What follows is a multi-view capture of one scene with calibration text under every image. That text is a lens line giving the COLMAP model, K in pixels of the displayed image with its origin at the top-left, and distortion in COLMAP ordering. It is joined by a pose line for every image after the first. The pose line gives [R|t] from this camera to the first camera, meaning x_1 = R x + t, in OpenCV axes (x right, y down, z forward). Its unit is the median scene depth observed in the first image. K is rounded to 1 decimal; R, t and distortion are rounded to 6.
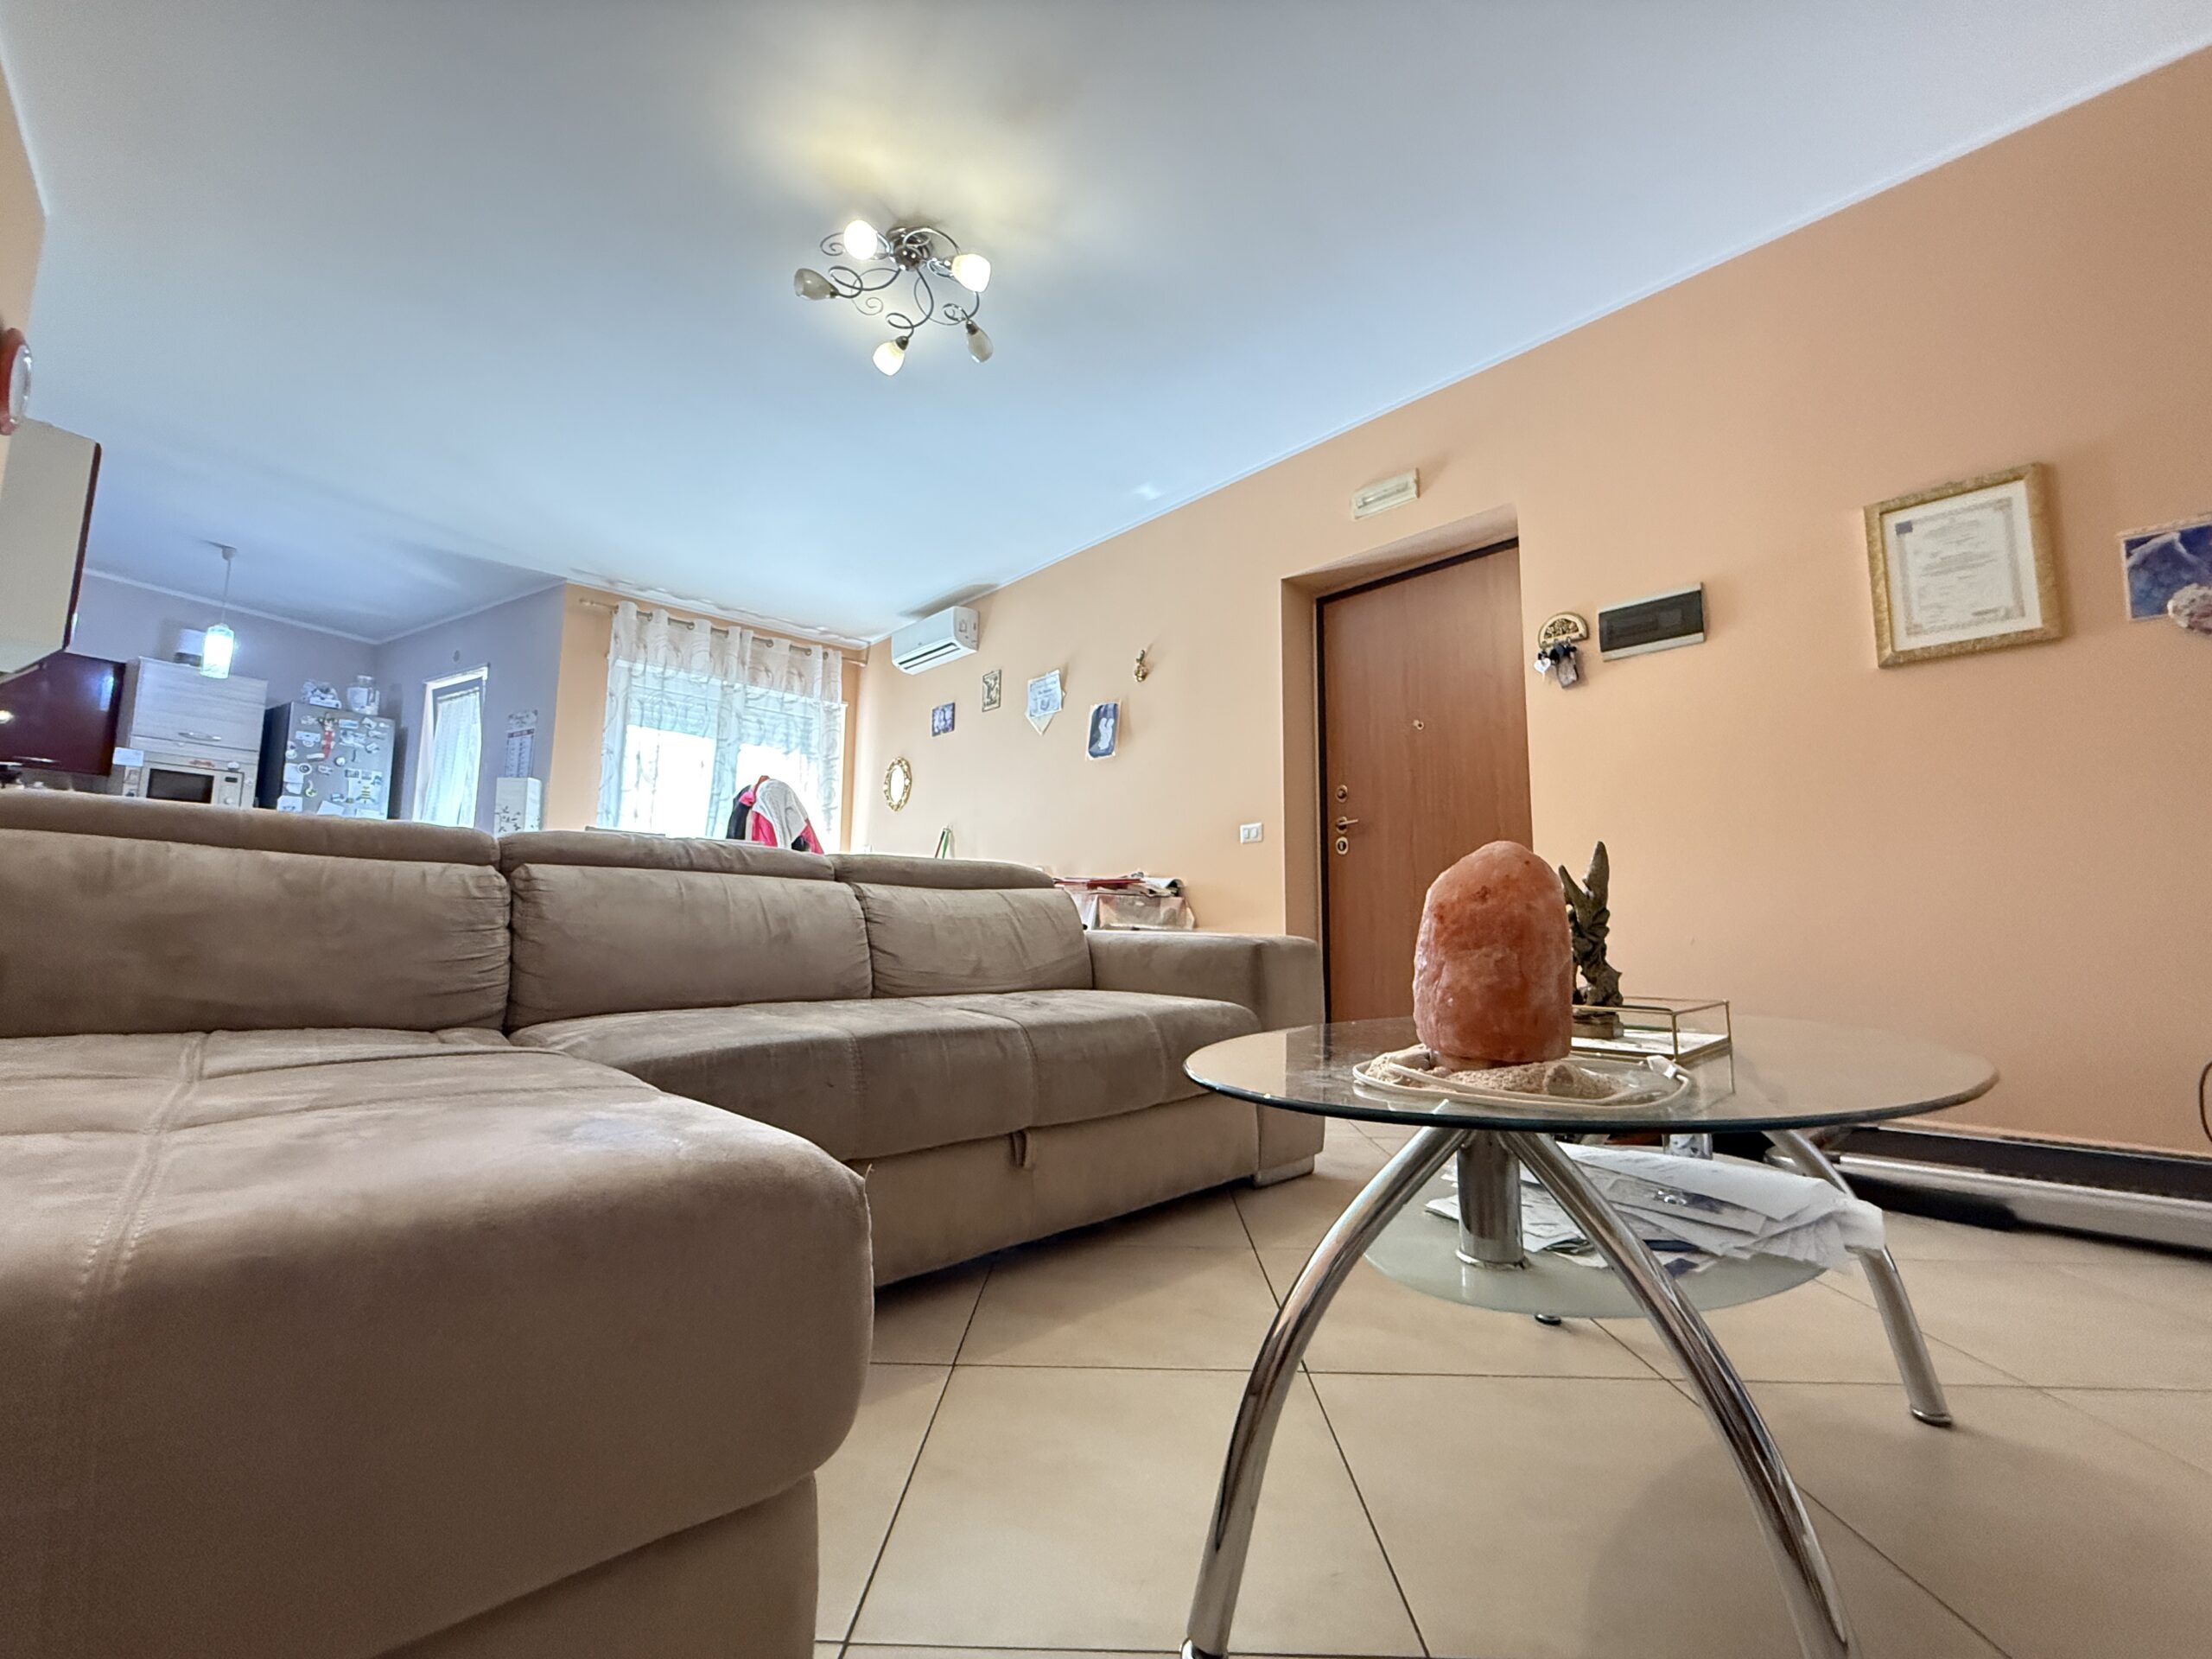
lens RADIAL K [[891.8, 0, 1107.3], [0, 891.8, 824.6], [0, 0, 1]] dist [0.000621, 0.000041]
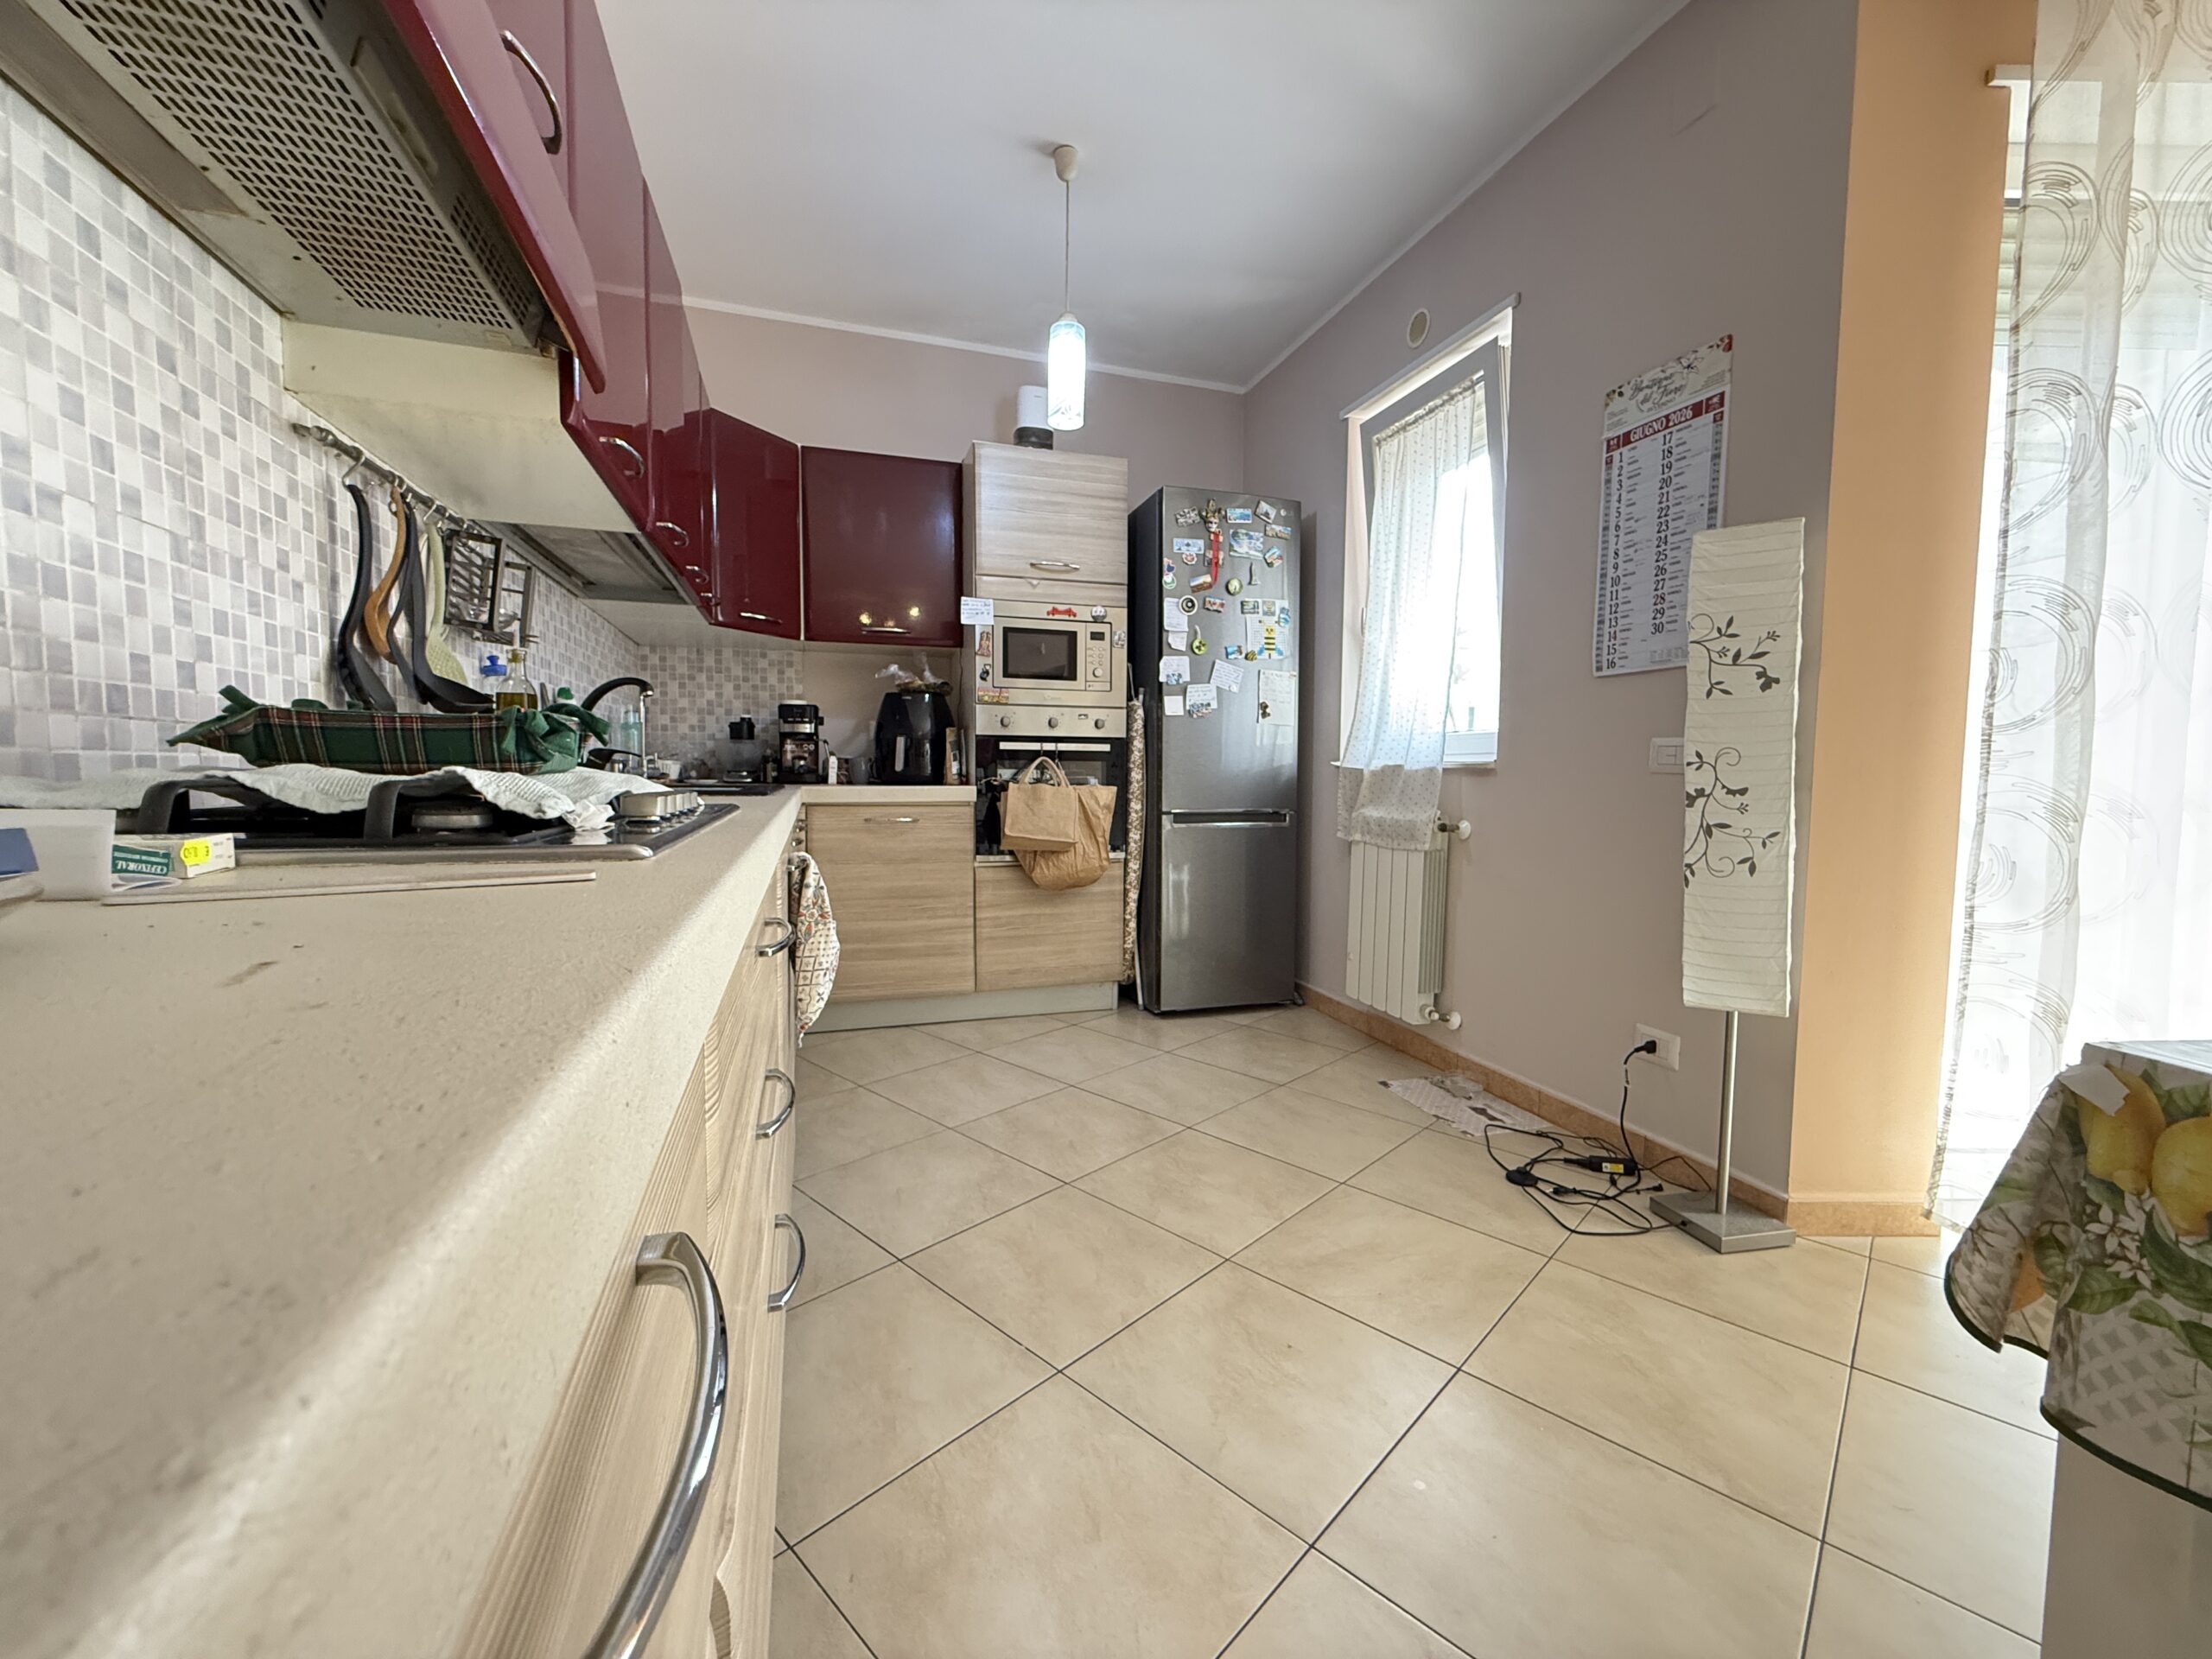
lens RADIAL K [[891.8, 0, 1107.7], [0, 891.8, 827.9], [0, 0, 1]] dist [0.000621, 0.000041]
pose [[0.732941, 0.042060, -0.678990, -0.550434], [0.078908, 0.986094, 0.146262, -0.009673], [0.675700, -0.160780, 0.719430, 0.538882]]
